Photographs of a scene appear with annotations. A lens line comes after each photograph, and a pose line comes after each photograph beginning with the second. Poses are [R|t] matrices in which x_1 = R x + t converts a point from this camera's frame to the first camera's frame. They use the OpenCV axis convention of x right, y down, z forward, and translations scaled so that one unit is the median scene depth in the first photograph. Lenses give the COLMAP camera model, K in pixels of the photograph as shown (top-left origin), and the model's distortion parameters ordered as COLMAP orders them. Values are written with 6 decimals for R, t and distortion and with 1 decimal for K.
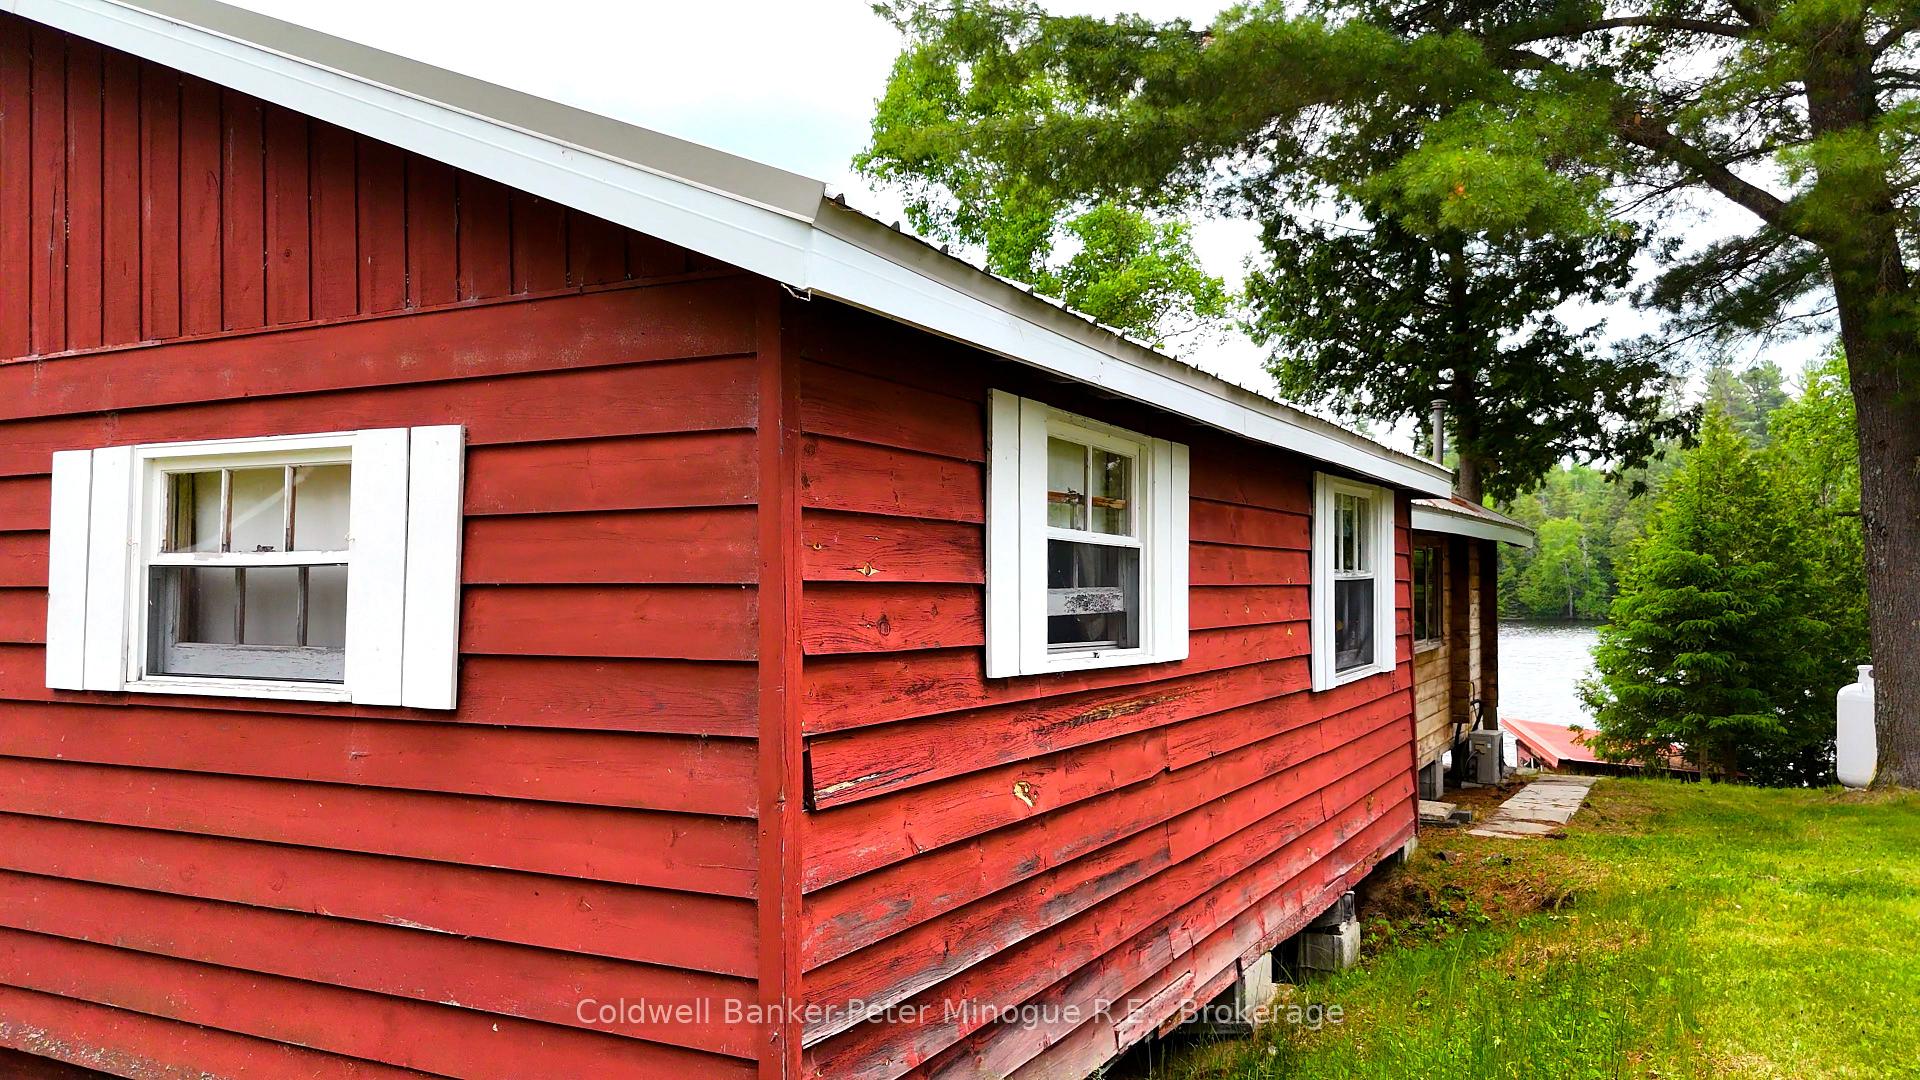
lens RADIAL K [[1398.4, 0, 968.7], [0, 1398.4, 536.5], [0, 0, 1]] dist [0.104045, -0.116071]
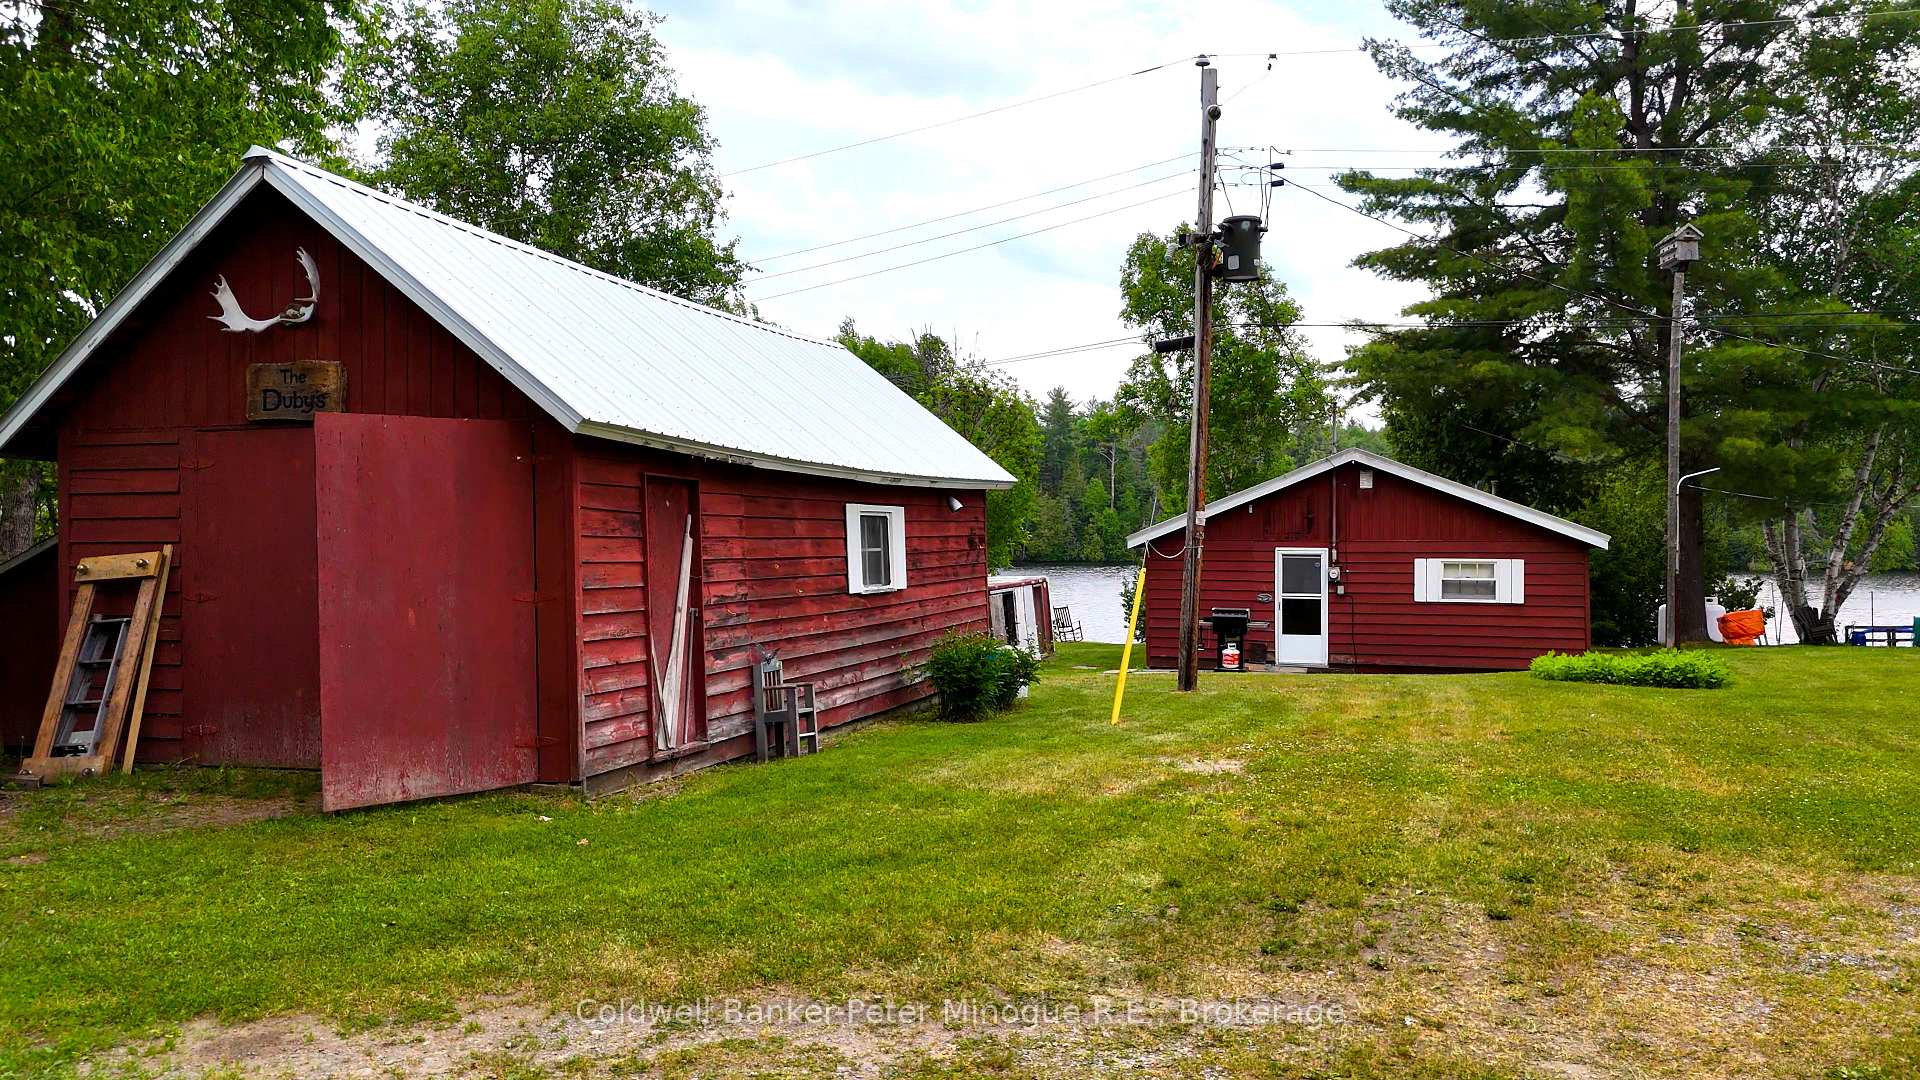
lens RADIAL K [[1410.7, 0, 918.9], [0, 1410.7, 537.0], [0, 0, 1]] dist [0.010901, -0.000219]
pose [[0.993833, 0.014957, 0.109875, -3.545242], [-0.016126, 0.999822, 0.009758, -0.186919], [-0.109709, -0.011470, 0.993898, -4.760663]]
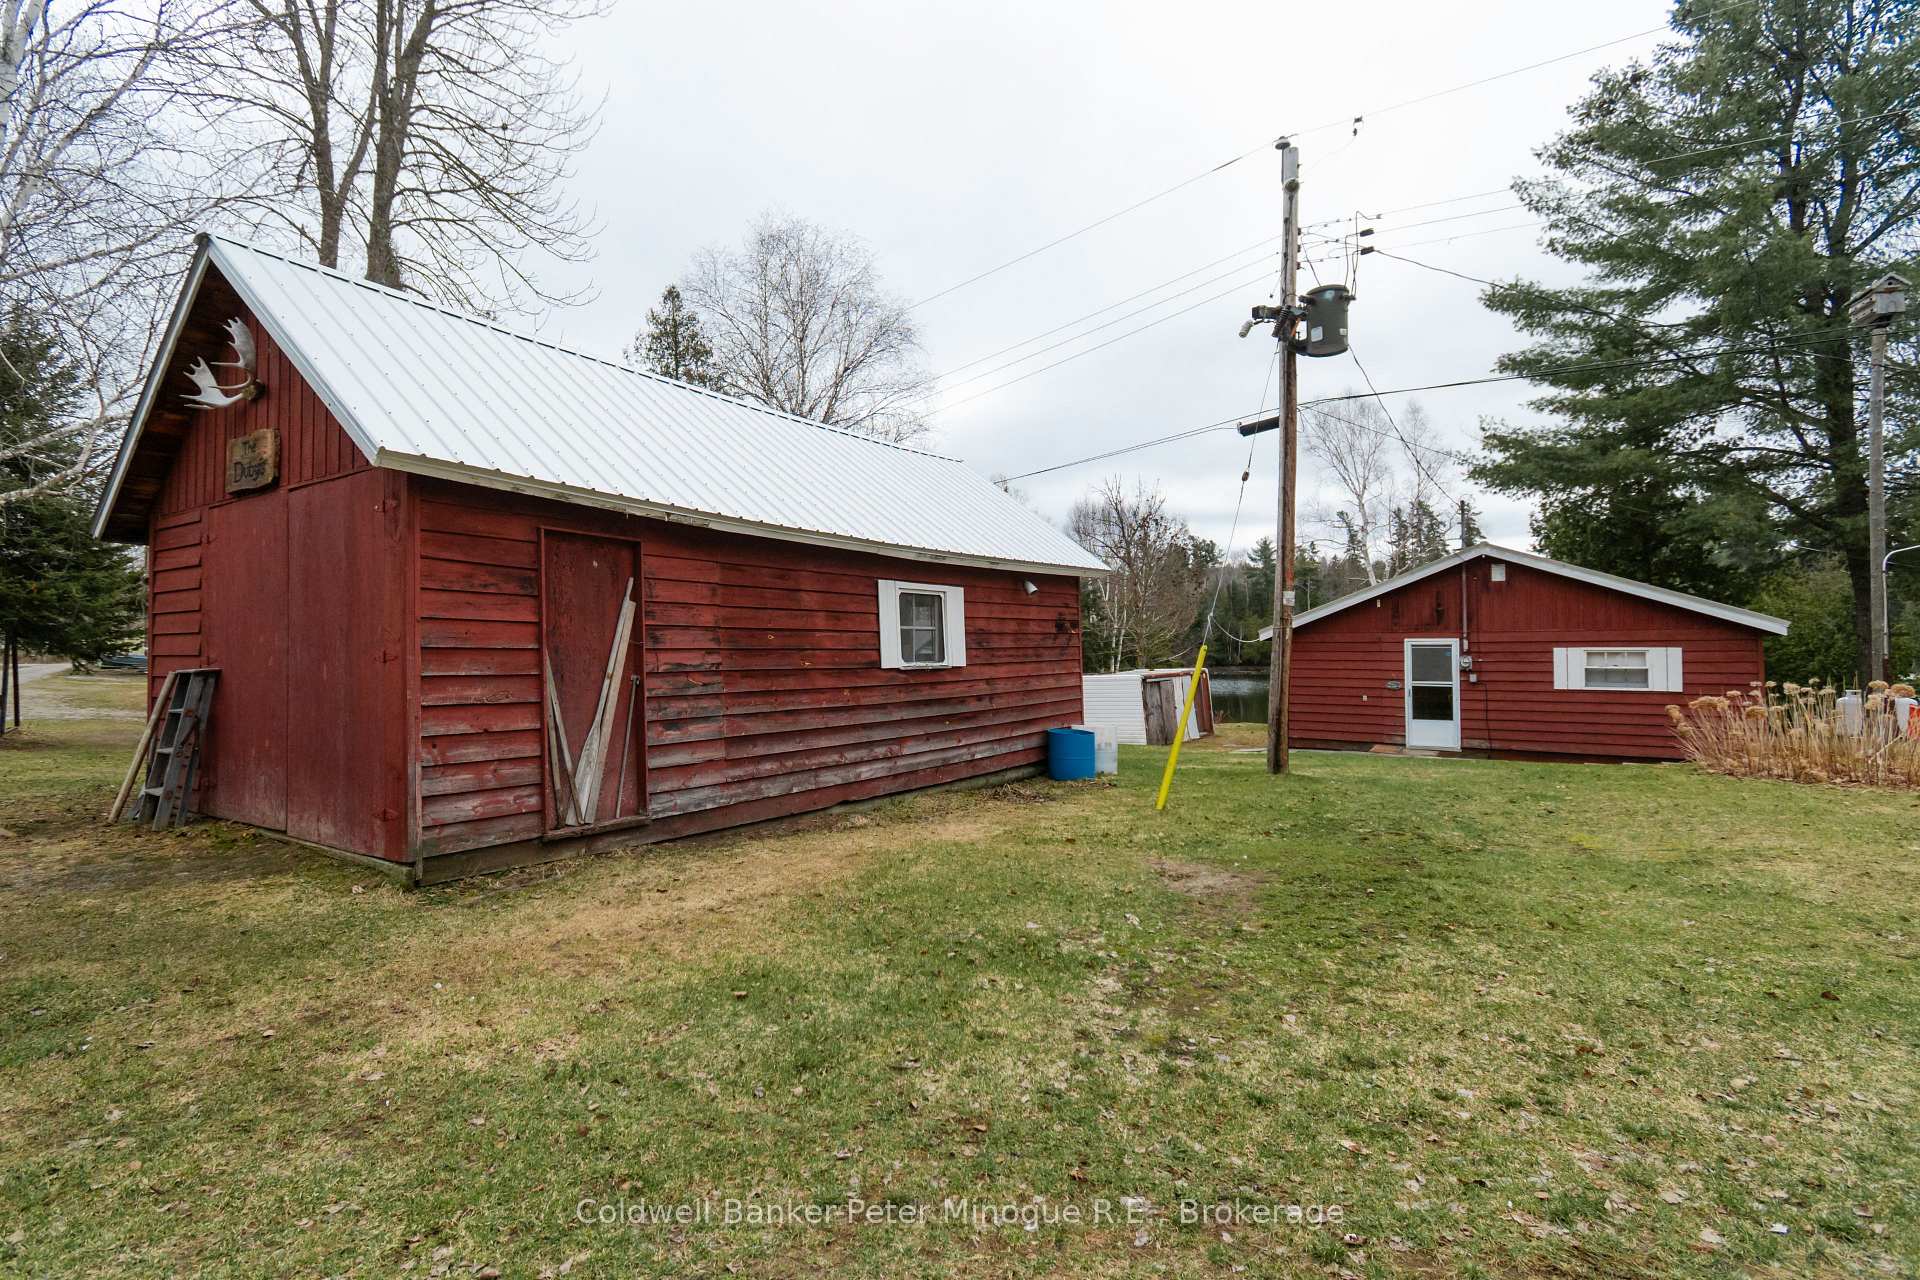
lens RADIAL K [[947.2, 0, 881.0], [0, 947.2, 630.4], [0, 0, 1]] dist [0.000817, 0.000833]
pose [[0.982607, 0.006534, -0.185580, -2.891825], [-0.008112, 0.999937, -0.007745, -0.086259], [0.185518, 0.009116, 0.982599, -3.608586]]
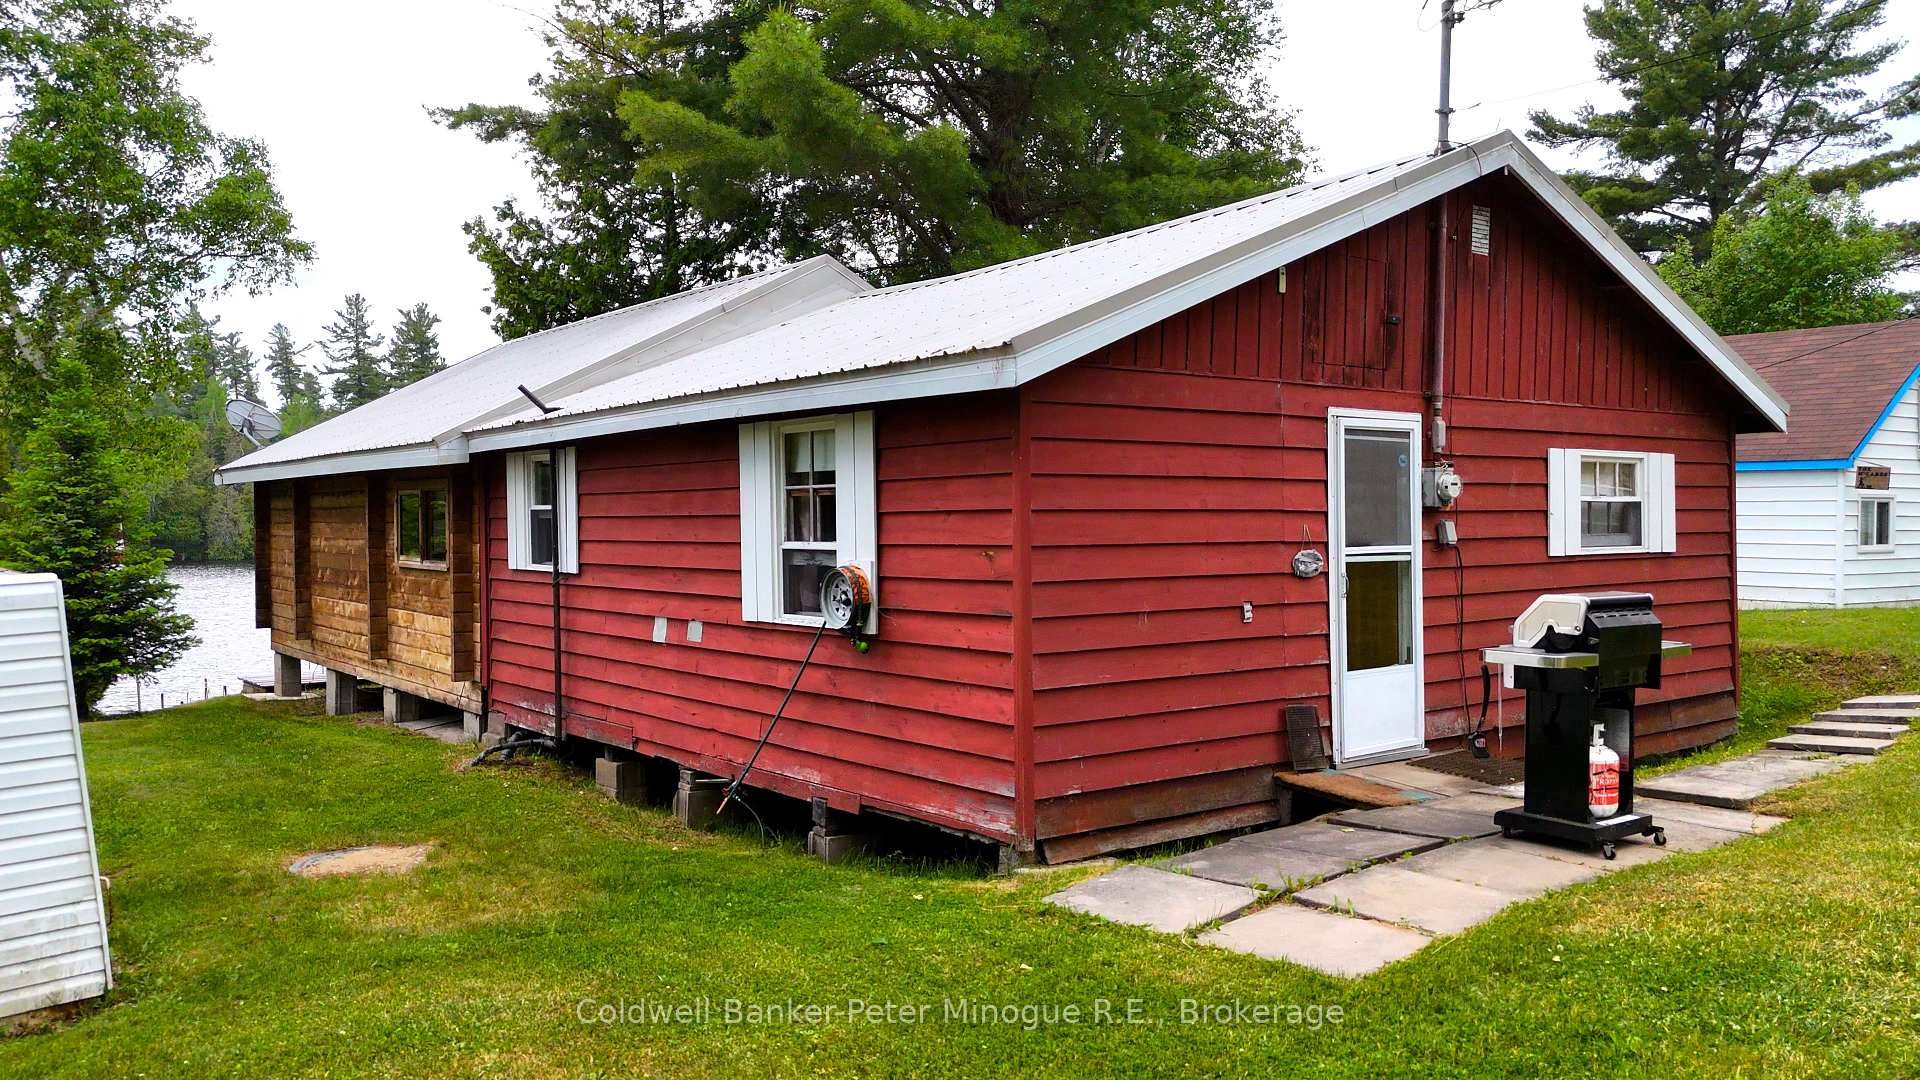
lens RADIAL K [[1398.4, 0, 968.7], [0, 1398.4, 536.5], [0, 0, 1]] dist [0.104045, -0.116071]
pose [[0.414680, 0.001169, 0.909966, -3.351776], [-0.005447, 0.999984, 0.001198, 0.087824], [-0.909951, -0.005453, 0.414680, 1.018702]]
